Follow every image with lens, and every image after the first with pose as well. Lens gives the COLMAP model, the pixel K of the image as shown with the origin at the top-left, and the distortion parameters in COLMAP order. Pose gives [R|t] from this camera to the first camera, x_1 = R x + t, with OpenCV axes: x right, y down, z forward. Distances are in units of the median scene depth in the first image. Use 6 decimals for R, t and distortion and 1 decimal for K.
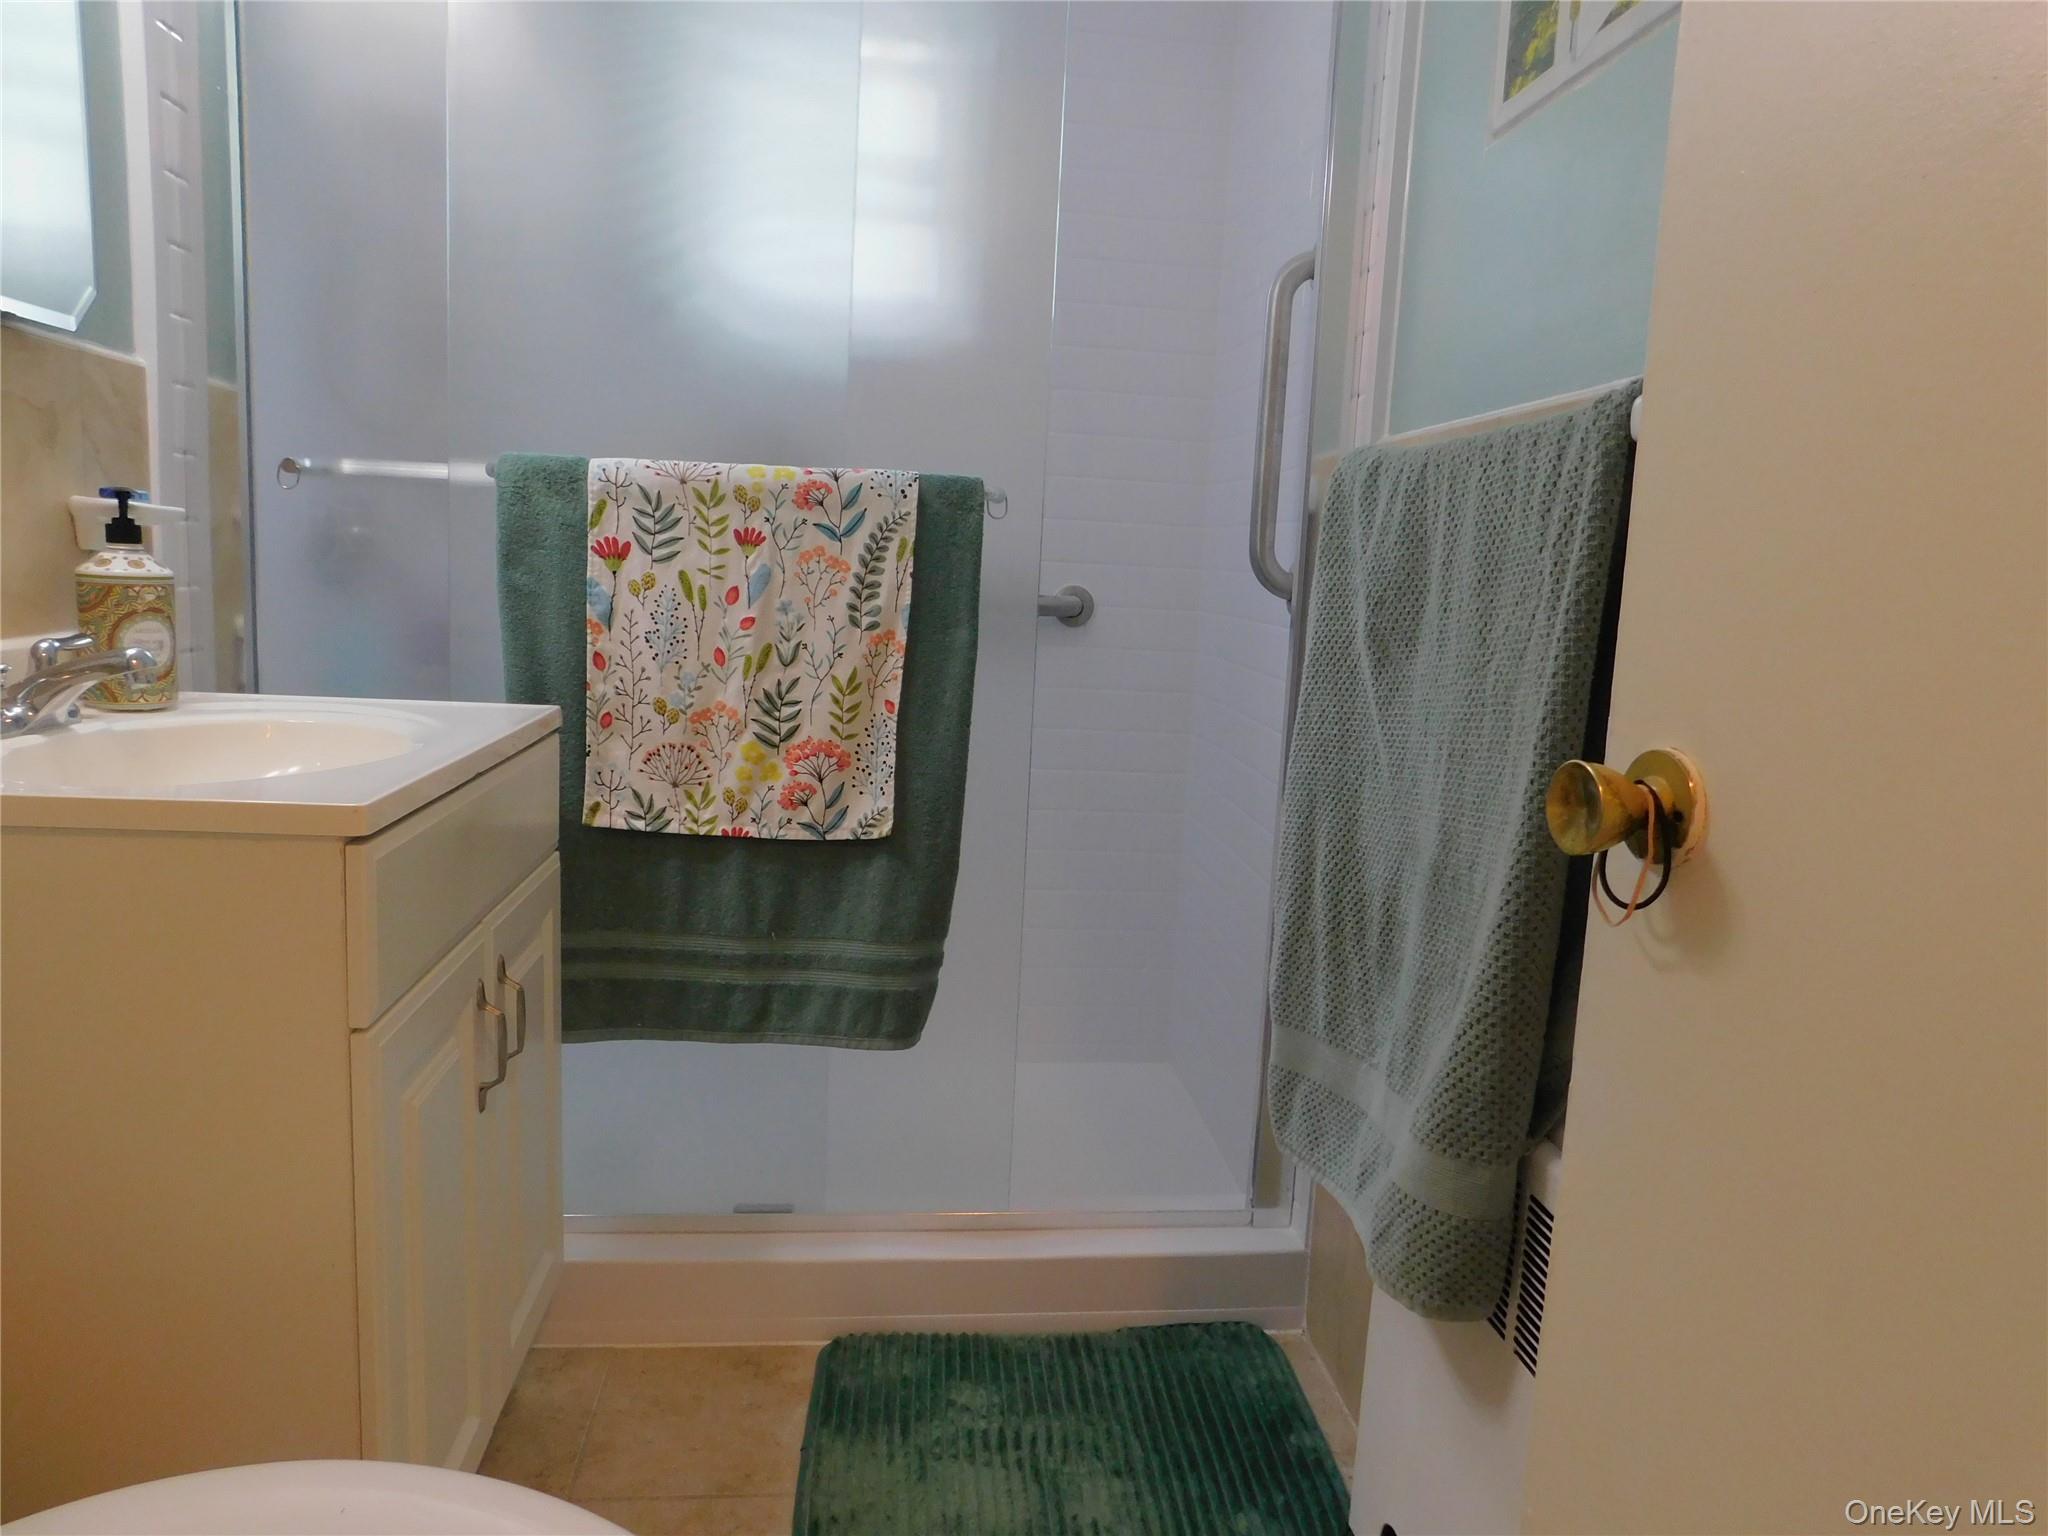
lens RADIAL K [[1350.0, 0, 1031.1], [0, 1350.0, 767.3], [0, 0, 1]] dist [-0.072850, 0.059312]
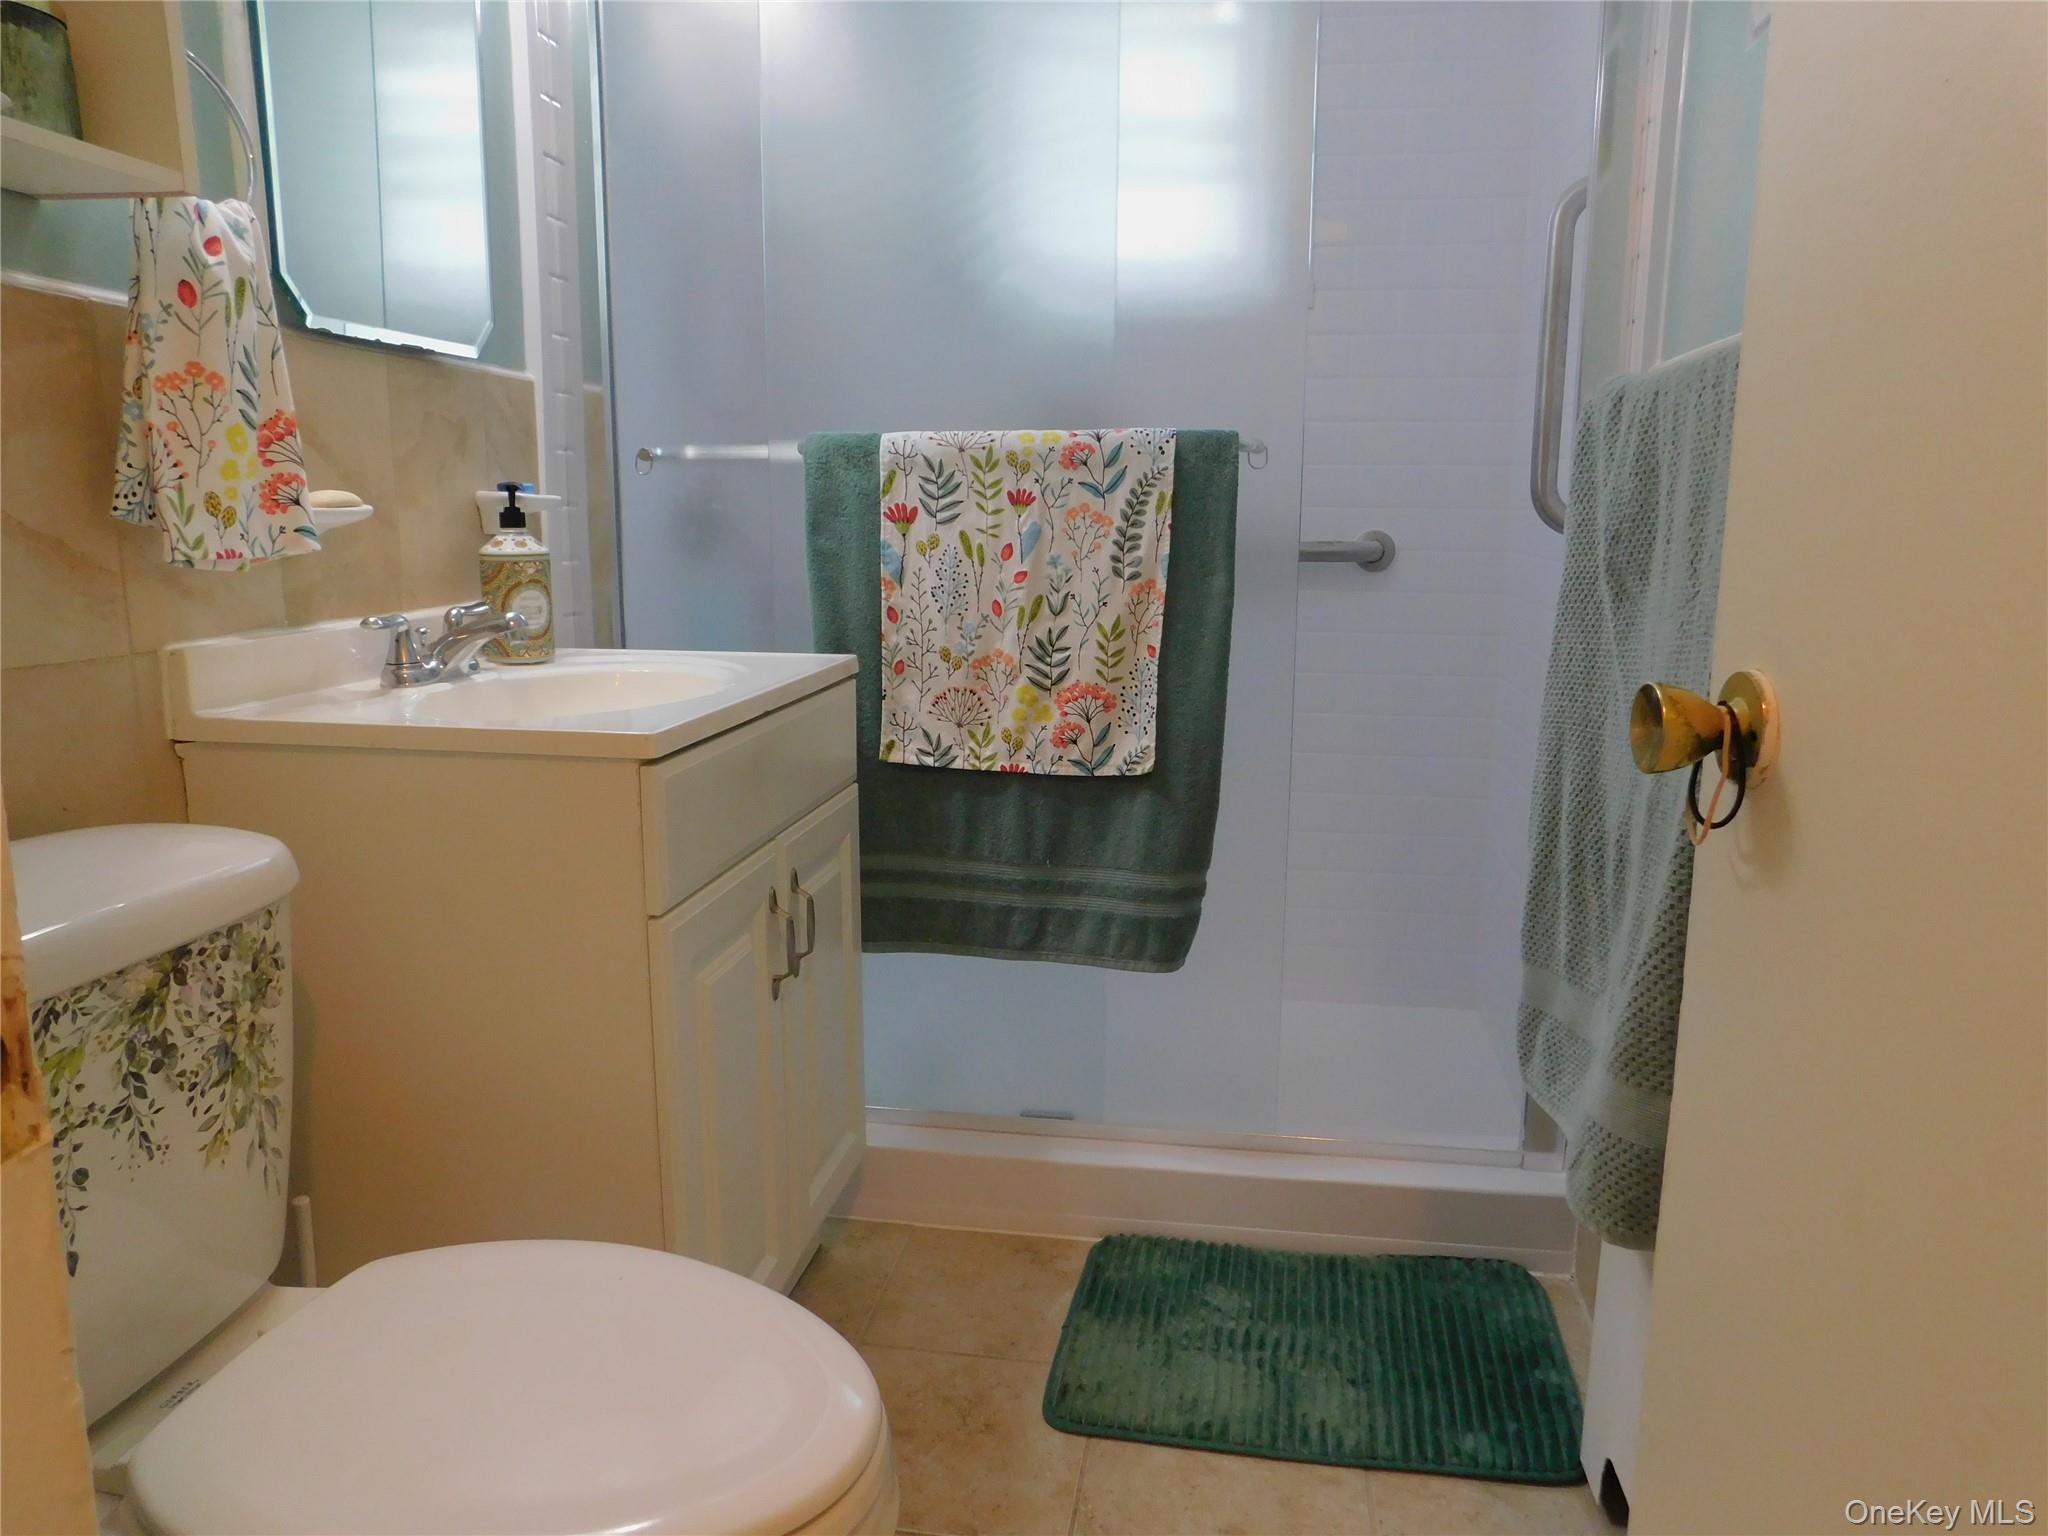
lens RADIAL K [[1350.0, 0, 1031.1], [0, 1350.0, 767.3], [0, 0, 1]] dist [-0.072850, 0.059312]
pose [[0.960496, 0.006407, -0.278220, 0.103466], [0.003136, 0.999422, 0.033840, 0.010640], [0.278276, -0.033376, 0.959921, -0.055131]]
